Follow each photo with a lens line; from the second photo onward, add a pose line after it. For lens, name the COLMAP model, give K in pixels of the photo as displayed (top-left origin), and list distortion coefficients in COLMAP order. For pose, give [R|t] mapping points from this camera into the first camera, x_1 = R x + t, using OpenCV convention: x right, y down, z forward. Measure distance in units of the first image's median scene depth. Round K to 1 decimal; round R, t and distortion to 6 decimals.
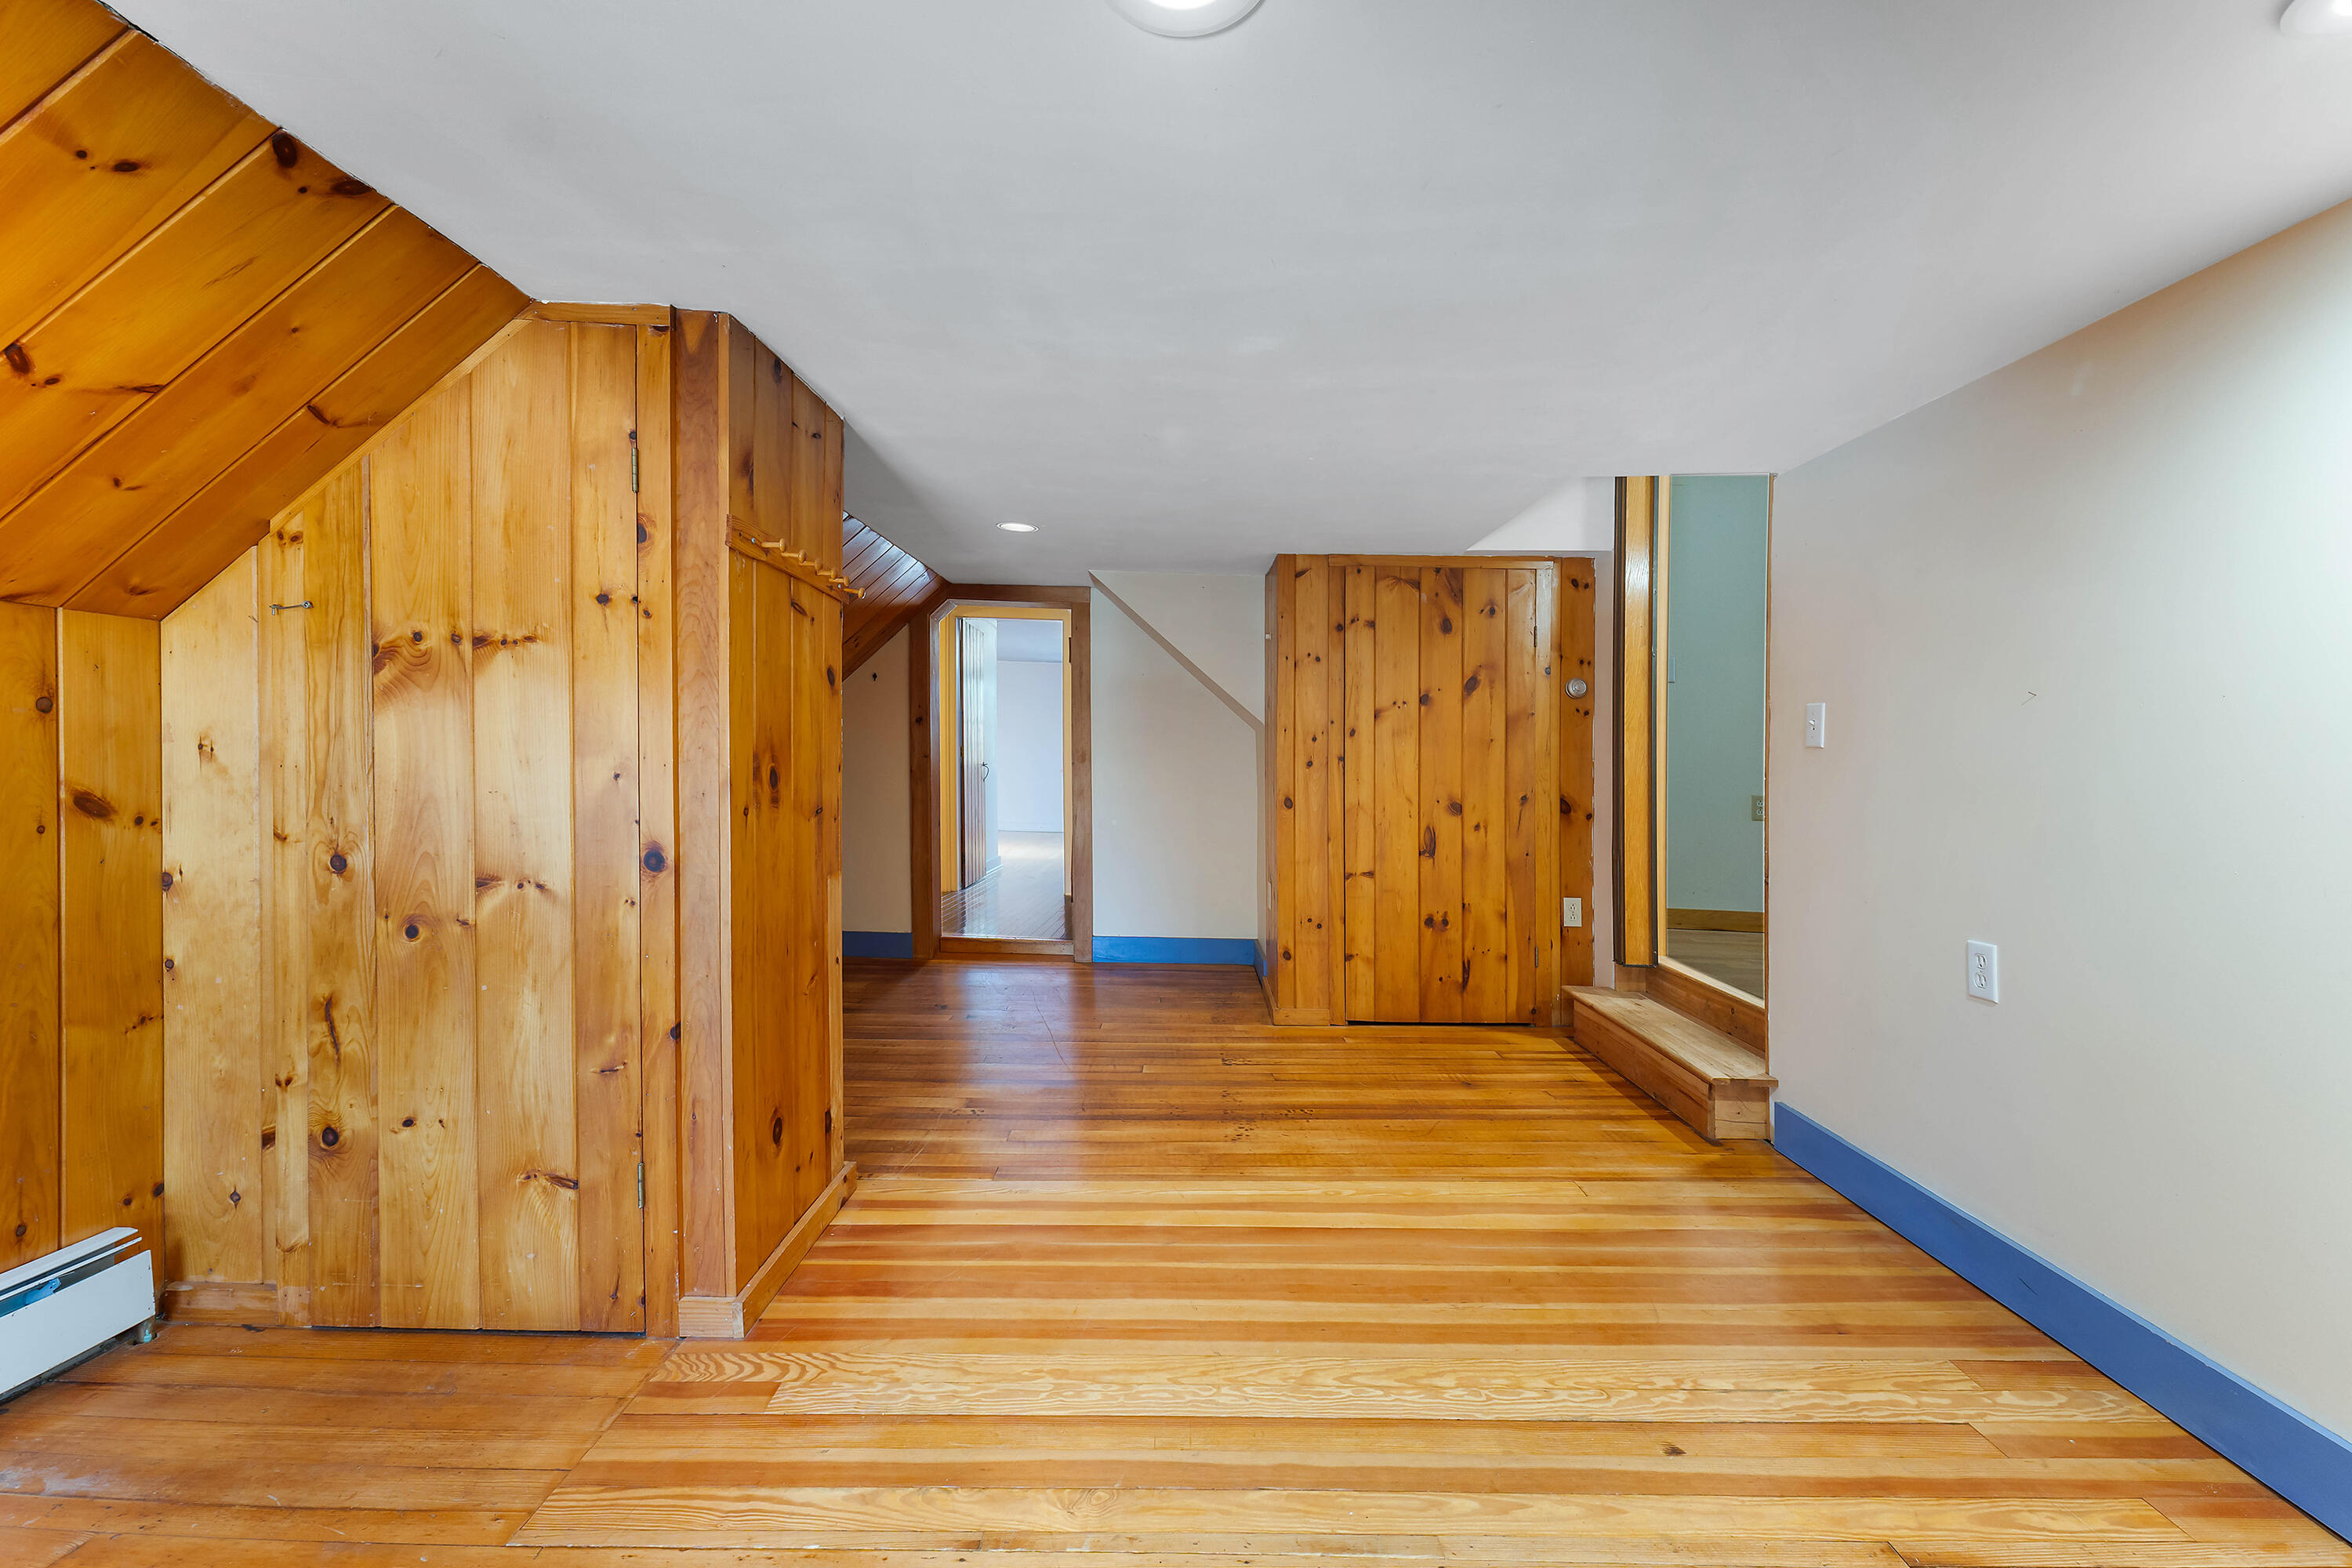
lens RADIAL K [[961.5, 0, 1182.3], [0, 961.5, 771.8], [0, 0, 1]] dist [0.022688, 0.000054]
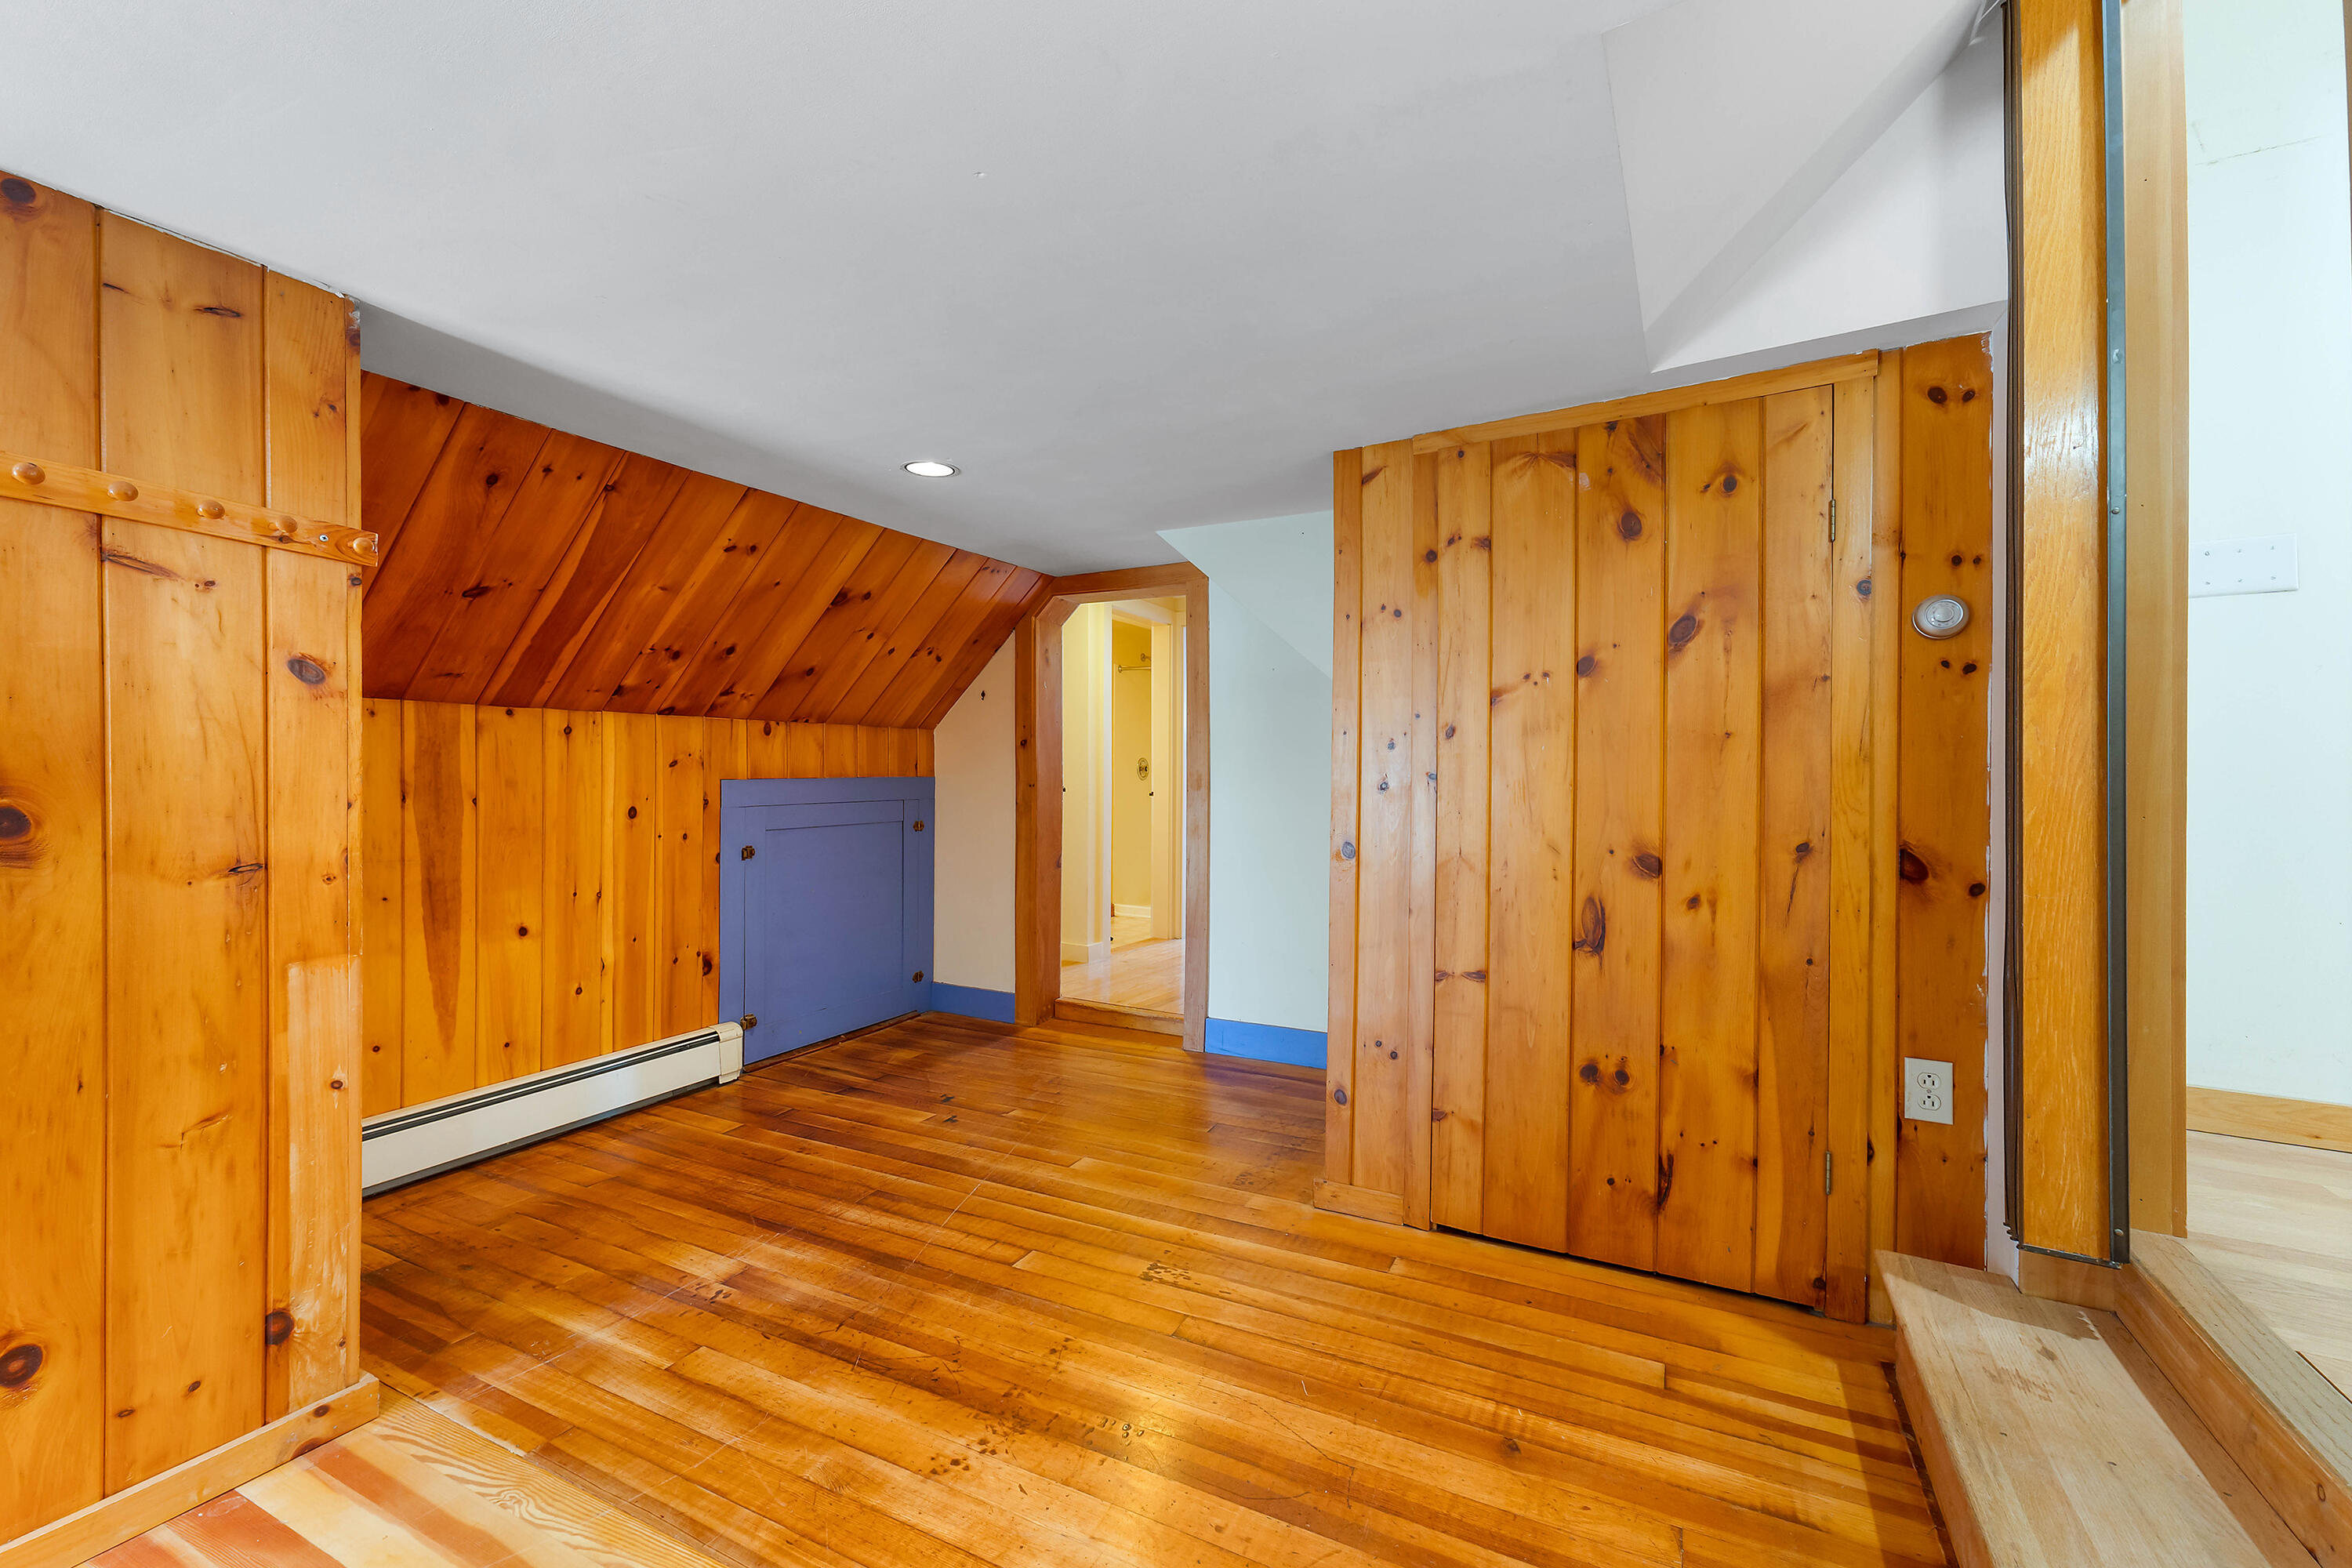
lens RADIAL K [[961.5, 0, 1168.4], [0, 961.5, 804.2], [0, 0, 1]] dist [0.022688, 0.000054]
pose [[0.877315, -0.007941, -0.479849, 0.307742], [0.010853, 0.999936, 0.003295, -0.000566], [0.479792, -0.008099, 0.877345, 0.401269]]
